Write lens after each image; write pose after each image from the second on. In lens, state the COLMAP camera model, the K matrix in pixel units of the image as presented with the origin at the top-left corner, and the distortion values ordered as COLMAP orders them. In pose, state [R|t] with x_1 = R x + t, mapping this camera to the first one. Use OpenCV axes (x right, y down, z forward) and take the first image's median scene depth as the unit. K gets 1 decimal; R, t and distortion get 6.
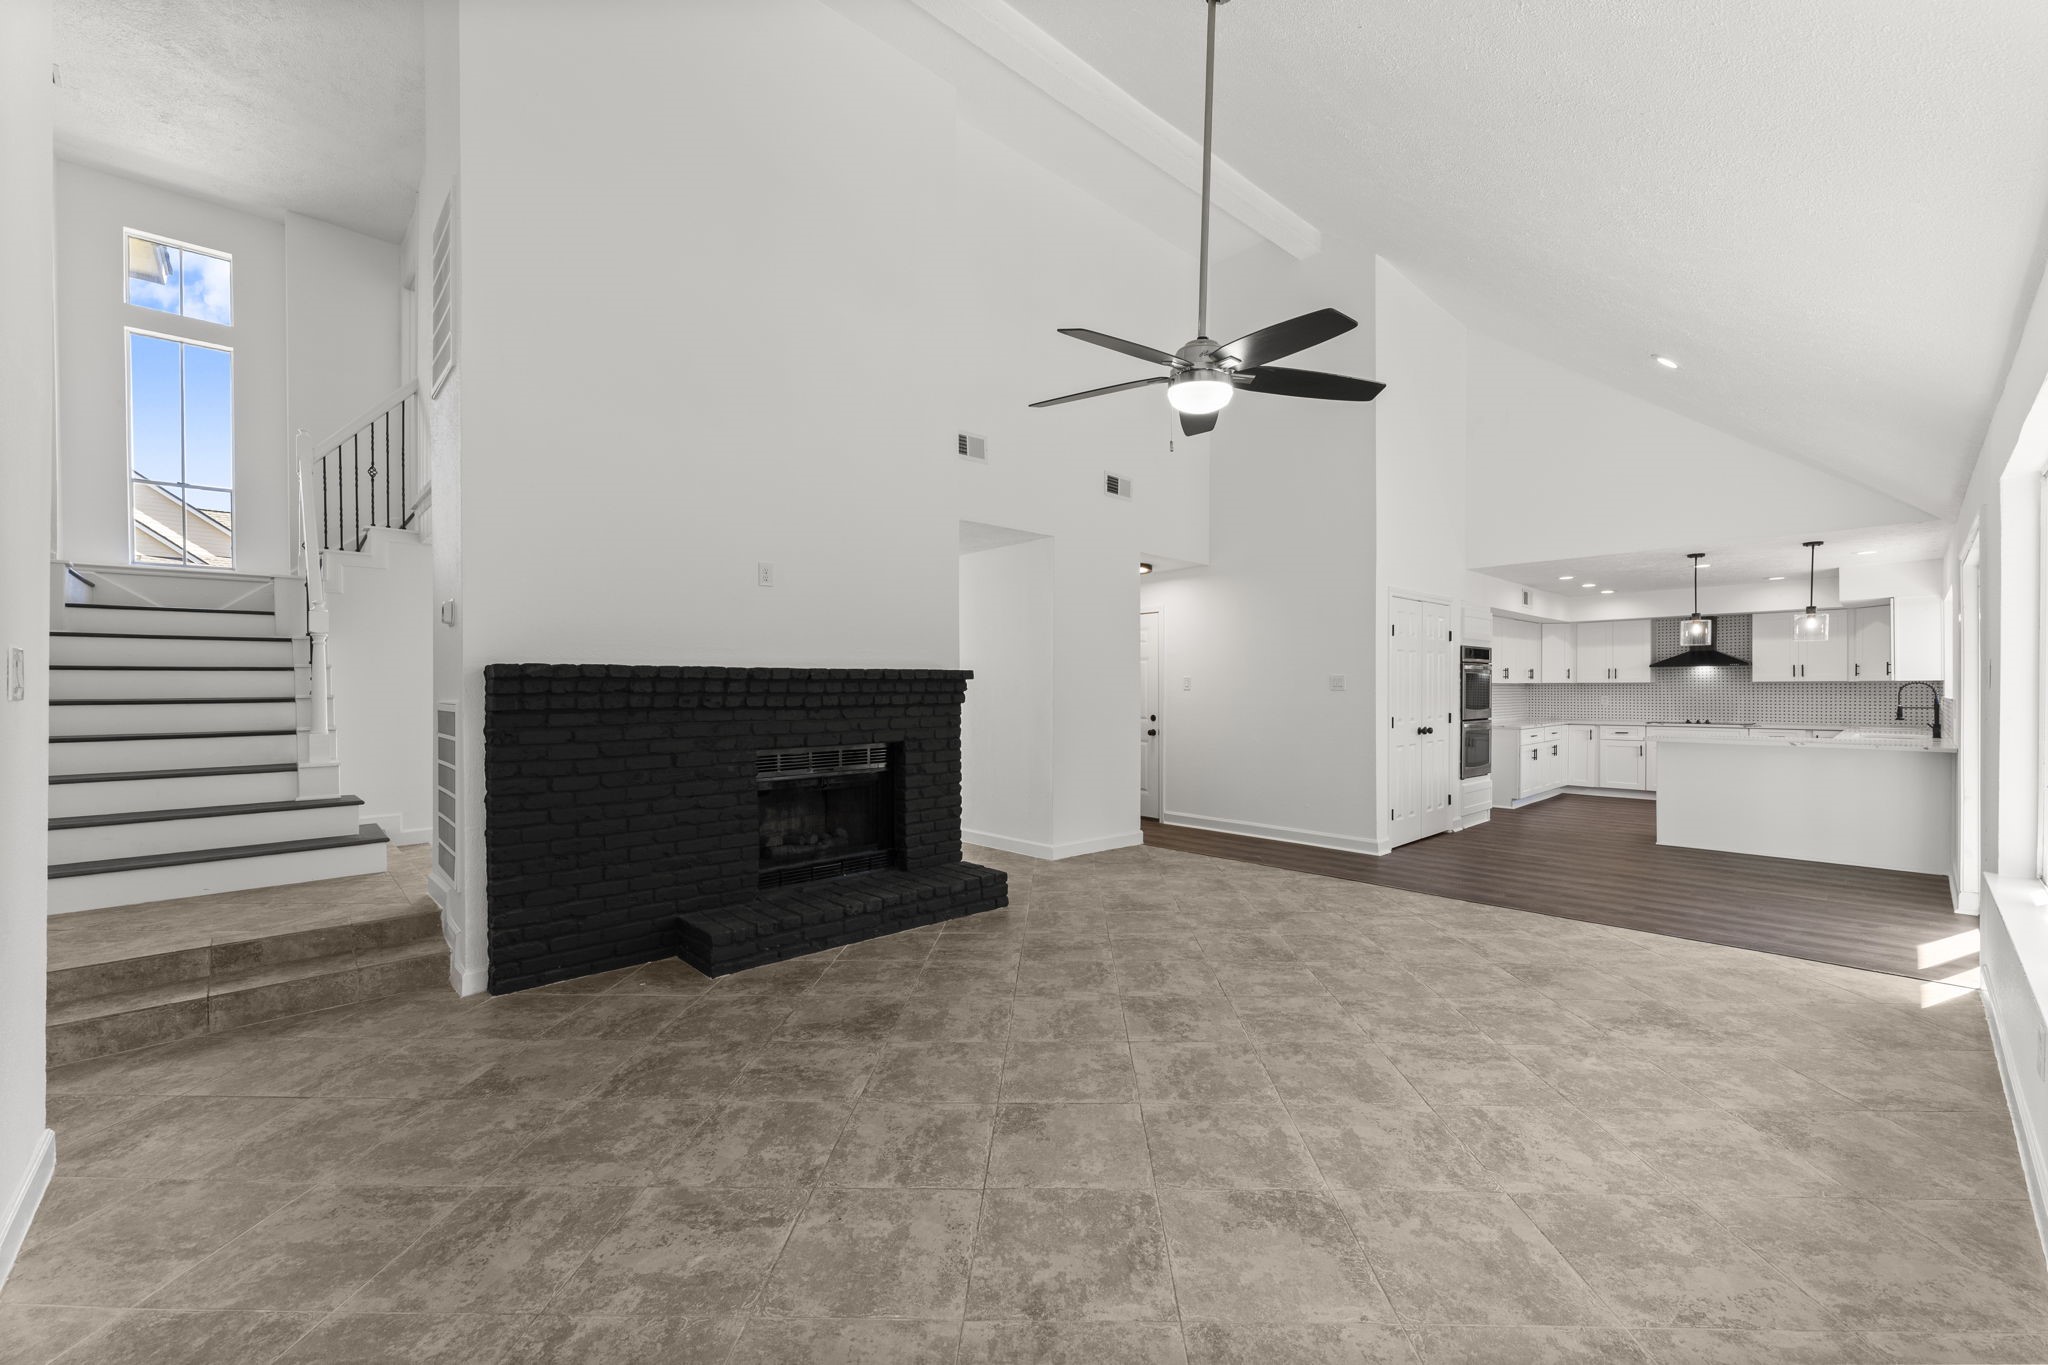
lens RADIAL K [[830.8, 0, 1039.8], [0, 830.8, 697.4], [0, 0, 1]] dist [0.001310, -0.000508]
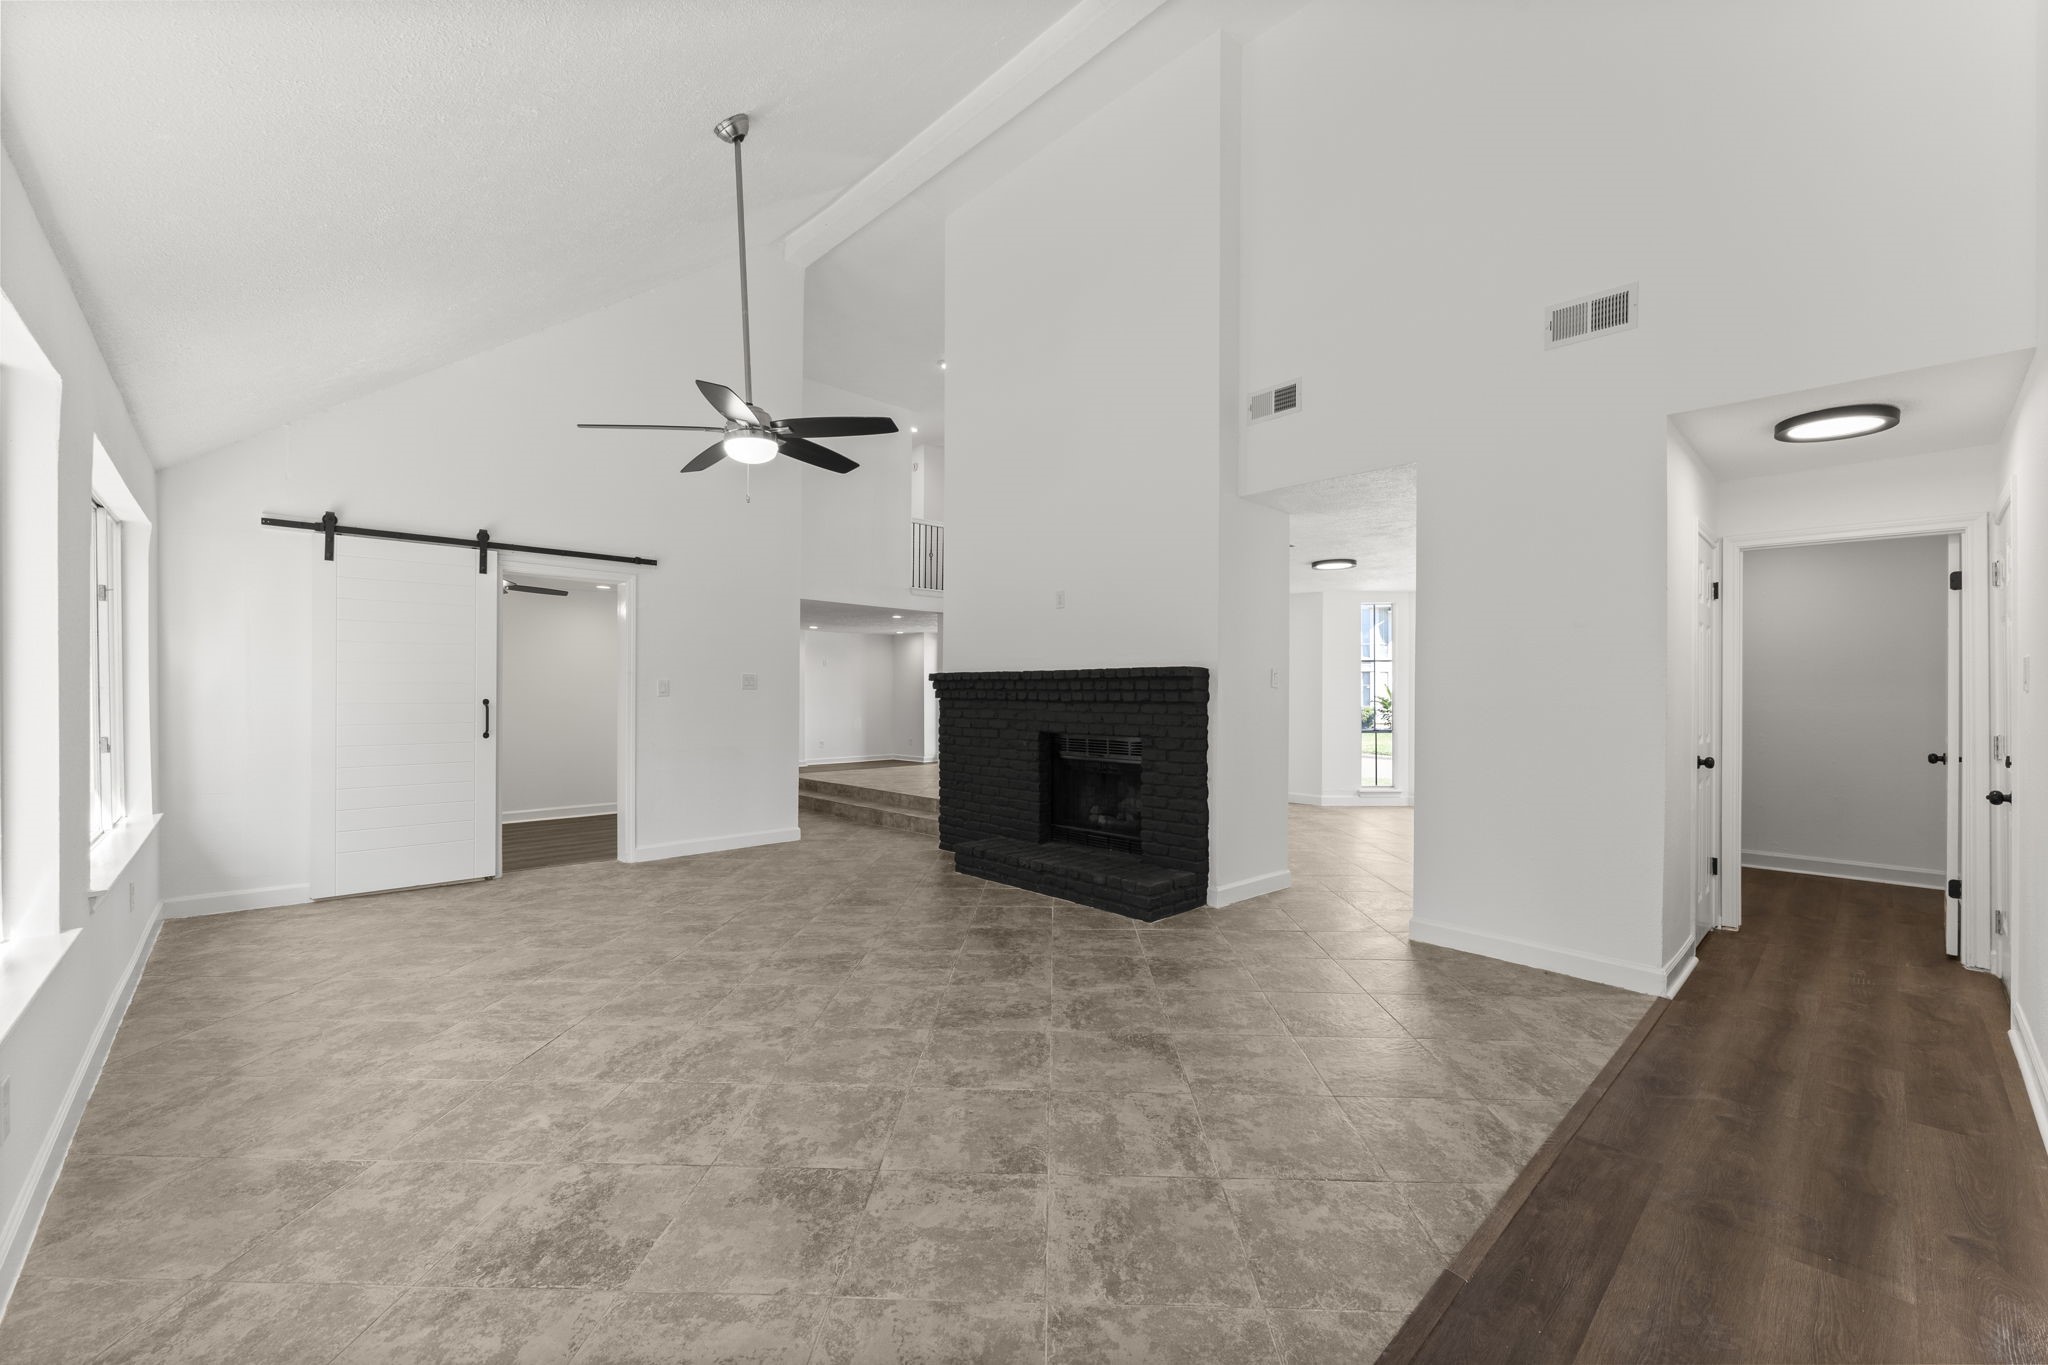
lens RADIAL K [[830.8, 0, 1038.4], [0, 830.8, 683.7], [0, 0, 1]] dist [0.001310, -0.000508]
pose [[-0.008427, -0.008788, -0.999926, 1.322418], [-0.014900, 0.999851, -0.008661, -0.004202], [0.999853, 0.014825, -0.008557, 1.322193]]
